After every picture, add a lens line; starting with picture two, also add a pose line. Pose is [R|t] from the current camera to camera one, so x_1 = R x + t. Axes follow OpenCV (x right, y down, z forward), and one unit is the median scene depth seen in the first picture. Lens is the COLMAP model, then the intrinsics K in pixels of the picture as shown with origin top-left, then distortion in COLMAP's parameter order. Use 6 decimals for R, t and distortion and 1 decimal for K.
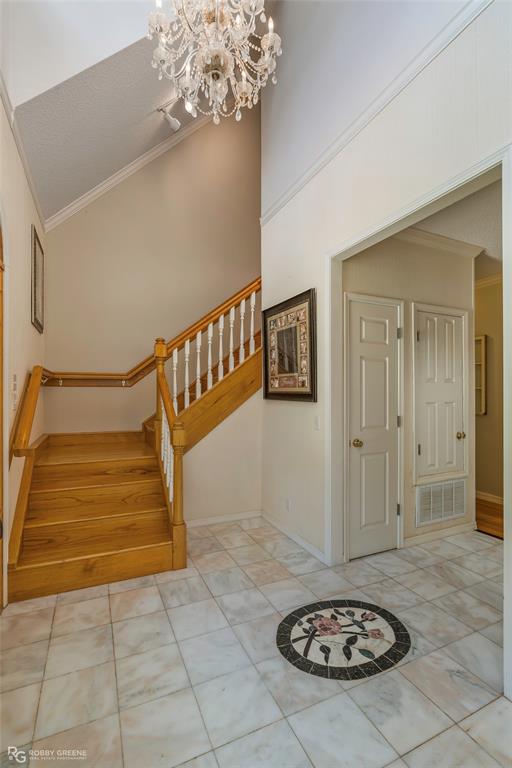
lens RADIAL K [[346.8, 0, 252.1], [0, 346.8, 385.7], [0, 0, 1]] dist [-0.005876, 0.000656]
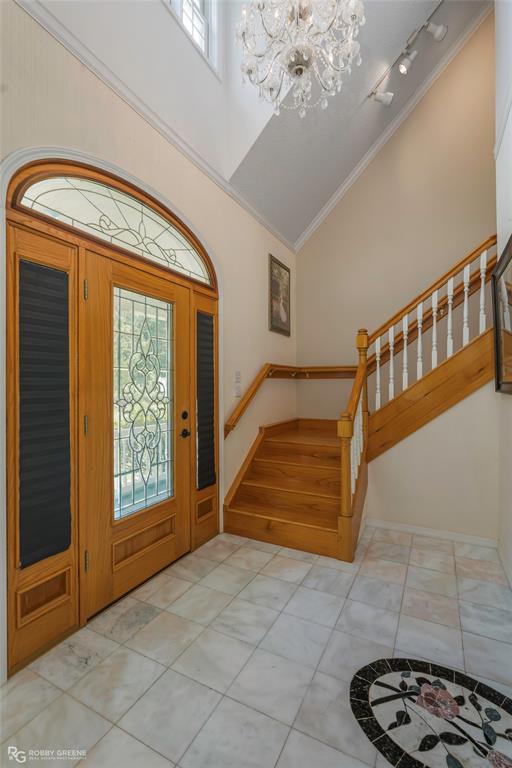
lens RADIAL K [[346.8, 0, 252.1], [0, 346.8, 385.7], [0, 0, 1]] dist [-0.005876, 0.000656]
pose [[0.609965, -0.002213, -0.792426, 0.510461], [0.020736, 0.999698, 0.013170, 0.009429], [0.792157, -0.024465, 0.609826, 0.238746]]
